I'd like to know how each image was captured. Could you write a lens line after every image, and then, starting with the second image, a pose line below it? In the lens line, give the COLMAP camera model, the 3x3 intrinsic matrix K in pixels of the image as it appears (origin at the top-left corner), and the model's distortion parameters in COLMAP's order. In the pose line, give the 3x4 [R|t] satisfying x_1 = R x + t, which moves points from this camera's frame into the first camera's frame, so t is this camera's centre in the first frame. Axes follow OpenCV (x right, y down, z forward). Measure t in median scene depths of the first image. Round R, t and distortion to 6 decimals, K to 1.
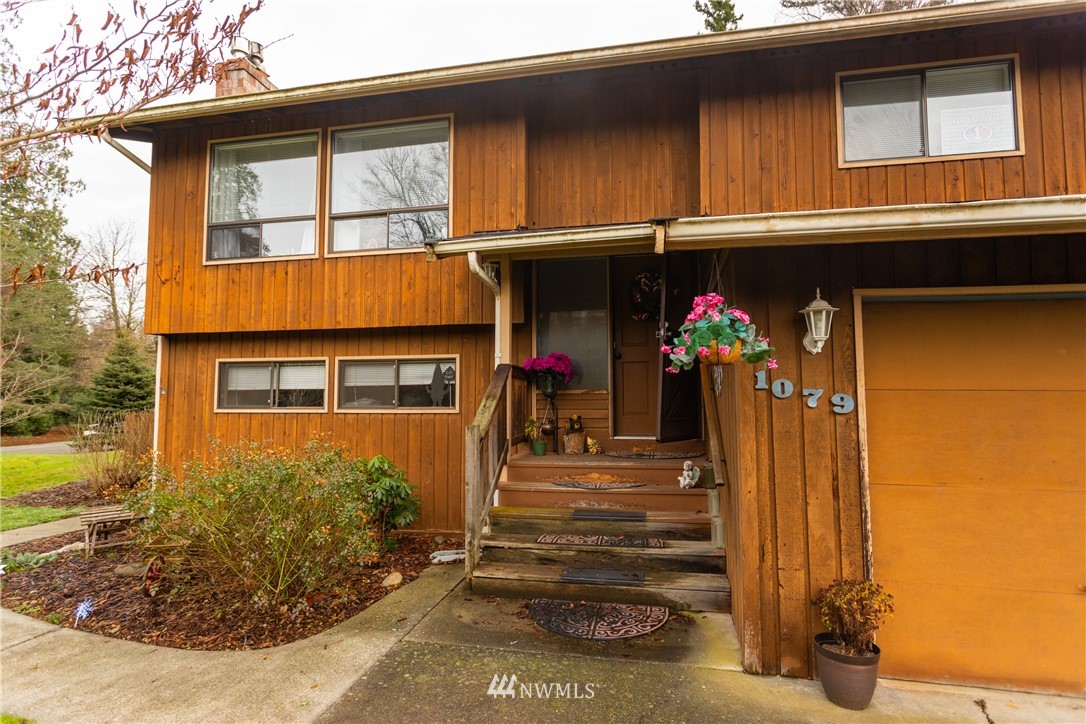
lens RADIAL K [[583.7, 0, 543.0], [0, 583.7, 362.0], [0, 0, 1]] dist [-0.005645, -0.000470]
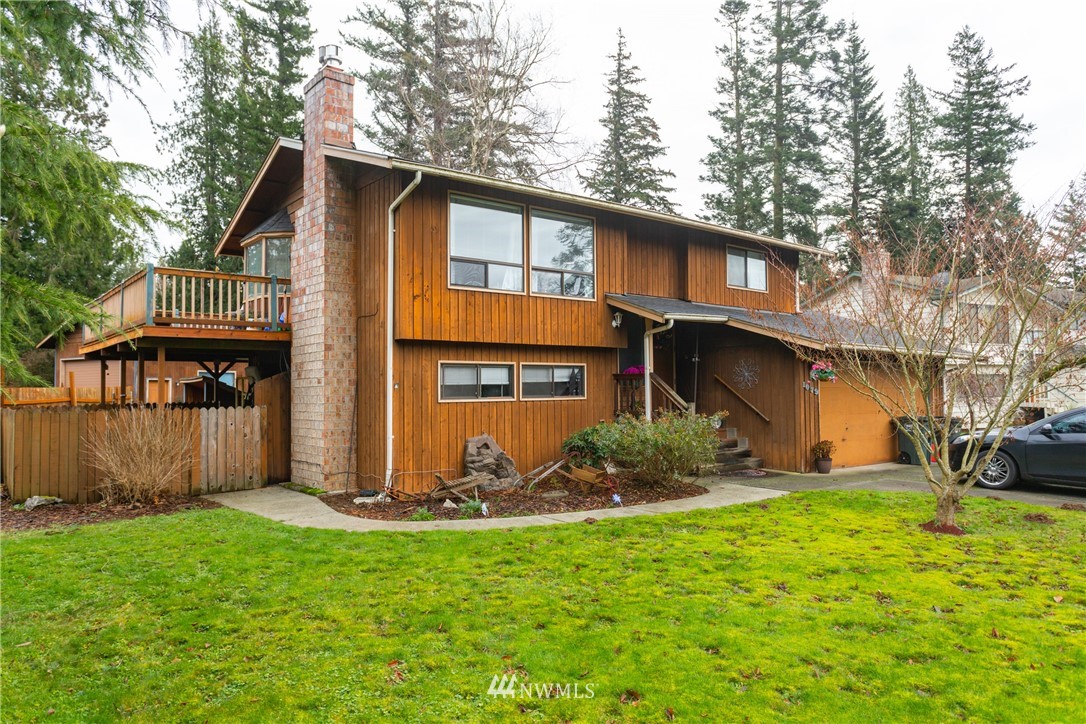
lens RADIAL K [[726.2, 0, 543.0], [0, 726.2, 362.0], [0, 0, 1]] dist [-0.001357, -0.001678]
pose [[0.630473, 0.026373, 0.775763, -1.748273], [-0.040754, 0.999169, -0.000847, -0.010553], [-0.775140, -0.031082, 0.631024, -0.189153]]
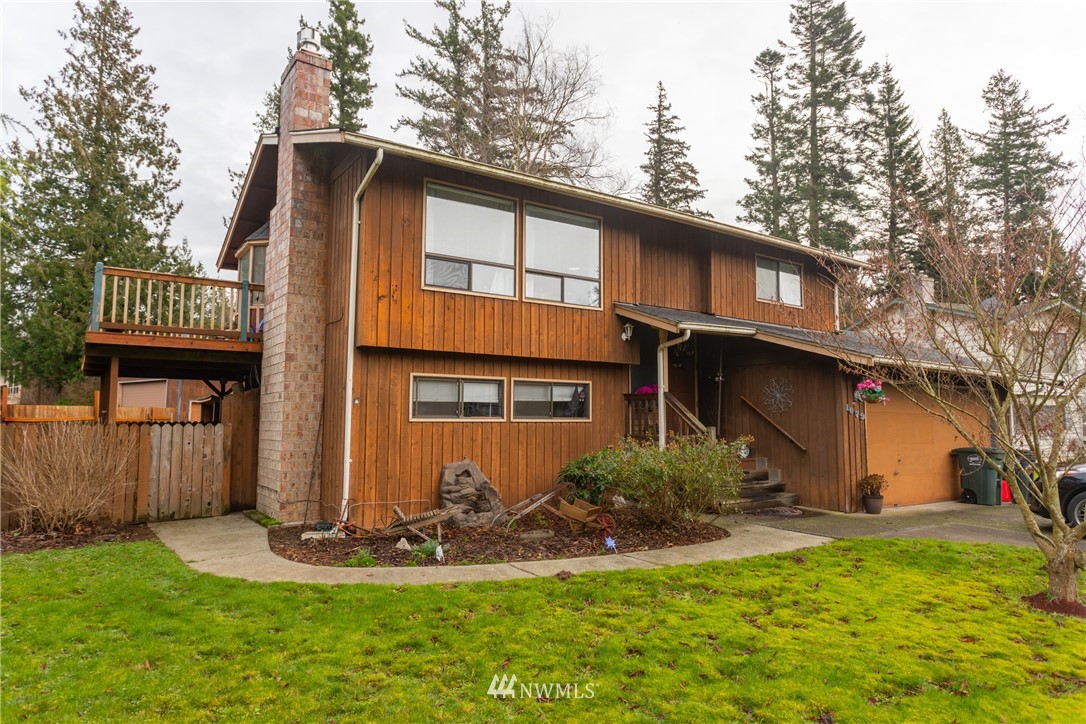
lens RADIAL K [[662.7, 0, 539.7], [0, 662.7, 360.4], [0, 0, 1]] dist [-0.002428, 0.001141]
pose [[0.691298, 0.070087, 0.719162, -1.373729], [-0.050214, 0.997538, -0.048948, 0.021811], [-0.720823, -0.002274, 0.693116, -0.045895]]
